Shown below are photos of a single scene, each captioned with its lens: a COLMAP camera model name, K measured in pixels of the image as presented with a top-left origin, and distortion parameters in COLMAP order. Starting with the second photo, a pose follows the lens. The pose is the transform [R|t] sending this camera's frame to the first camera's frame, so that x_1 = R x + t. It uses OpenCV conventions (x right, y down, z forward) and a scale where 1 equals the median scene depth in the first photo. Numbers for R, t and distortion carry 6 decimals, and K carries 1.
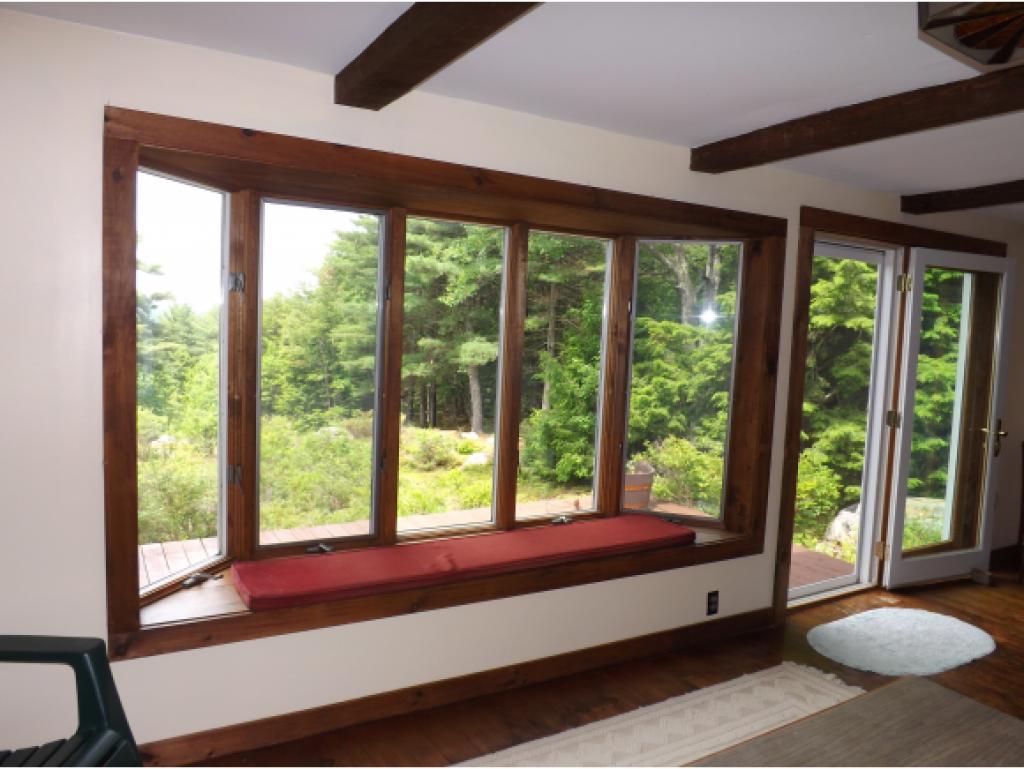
lens RADIAL K [[739.6, 0, 495.9], [0, 739.6, 383.6], [0, 0, 1]] dist [-0.037558, -0.002996]
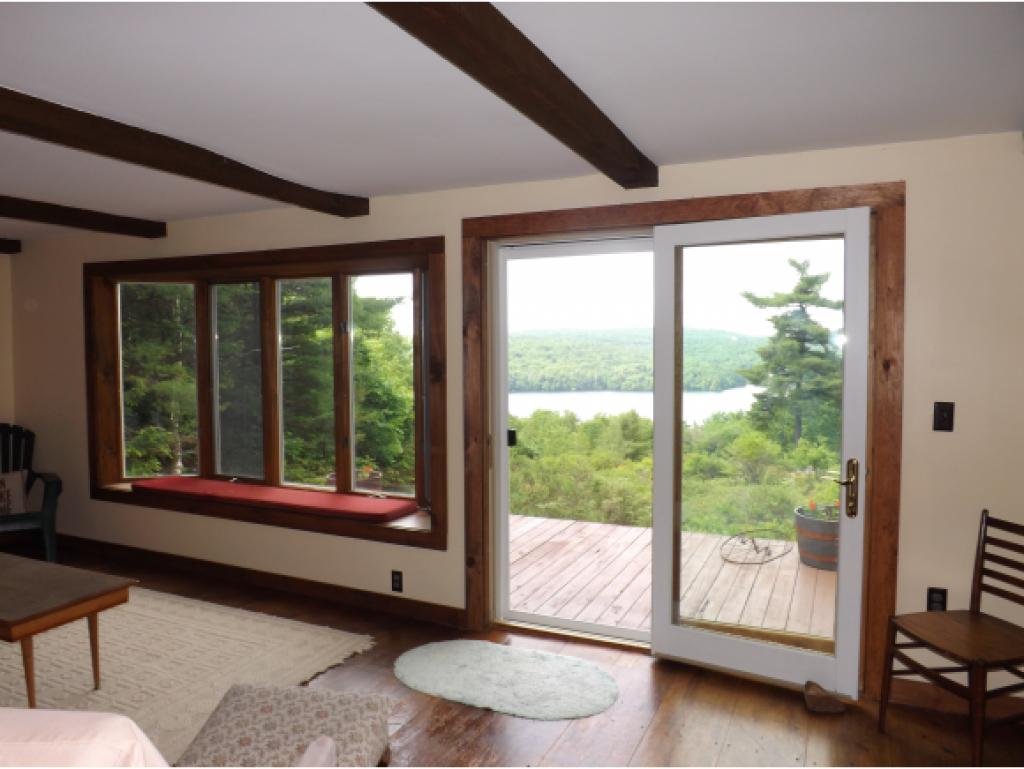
lens RADIAL K [[739.6, 0, 495.9], [0, 739.6, 383.6], [0, 0, 1]] dist [-0.037558, -0.002996]
pose [[0.569129, 0.006234, -0.822225, 1.324676], [-0.046862, 0.998592, -0.024866, 0.013677], [0.820912, 0.052683, 0.568620, 0.460396]]
